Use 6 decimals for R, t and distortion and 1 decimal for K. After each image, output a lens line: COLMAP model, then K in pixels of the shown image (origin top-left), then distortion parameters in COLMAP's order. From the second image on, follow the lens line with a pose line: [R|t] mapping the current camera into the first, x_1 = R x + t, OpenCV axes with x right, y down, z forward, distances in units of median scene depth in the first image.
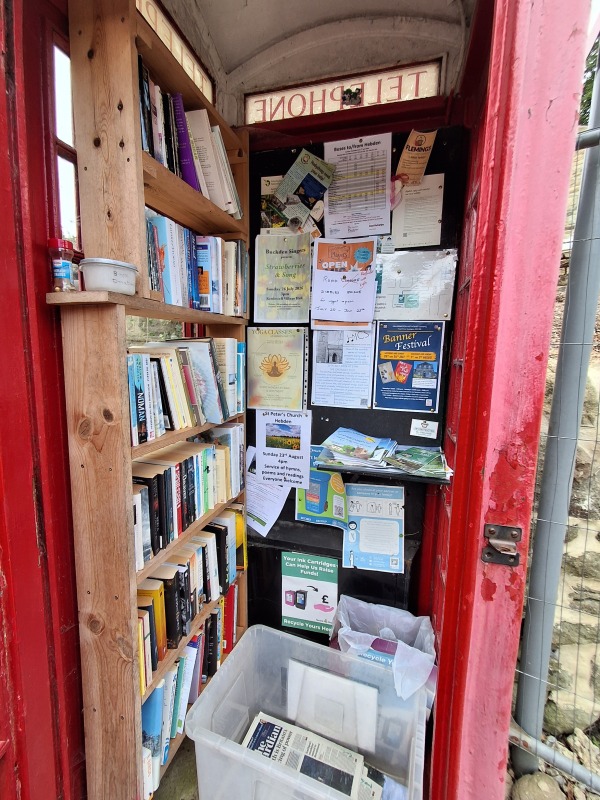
lens RADIAL K [[369.1, 0, 300.0], [0, 369.1, 400.0], [0, 0, 1]] dist [0.000776, 0.000190]
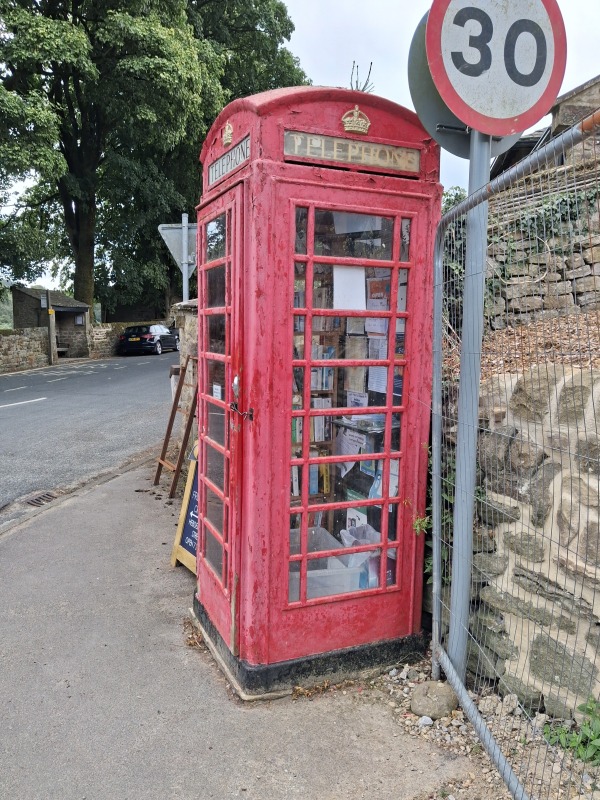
lens RADIAL K [[634.4, 0, 300.0], [0, 634.4, 400.0], [0, 0, 1]] dist [0.007092, -0.003888]
pose [[0.633823, 0.075557, -0.769779, 1.784202], [-0.109200, 0.993990, 0.007651, 0.064324], [0.765731, 0.079210, 0.638264, -0.792185]]
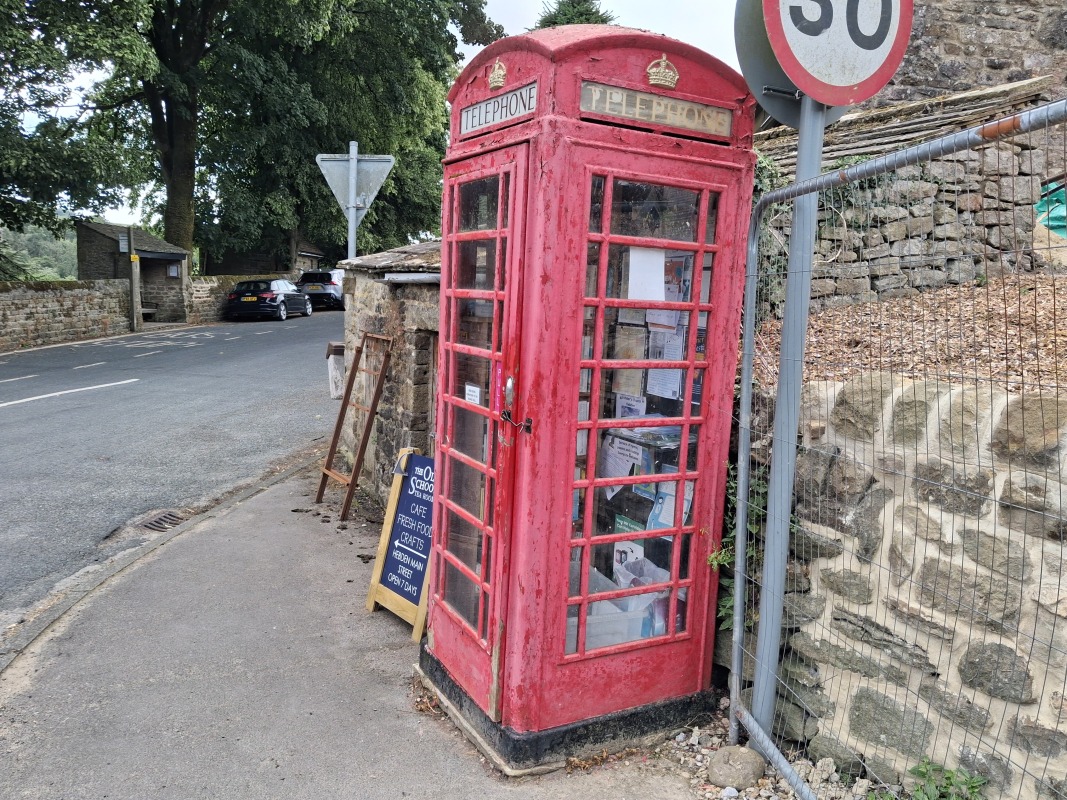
lens RADIAL K [[839.8, 0, 560.8], [0, 839.8, 393.9], [0, 0, 1]] dist [0.032790, -0.065304]
pose [[0.716767, 0.096759, -0.690567, 1.696430], [-0.130200, 0.991481, 0.003782, 0.041680], [0.685050, 0.087201, 0.723258, -1.137866]]
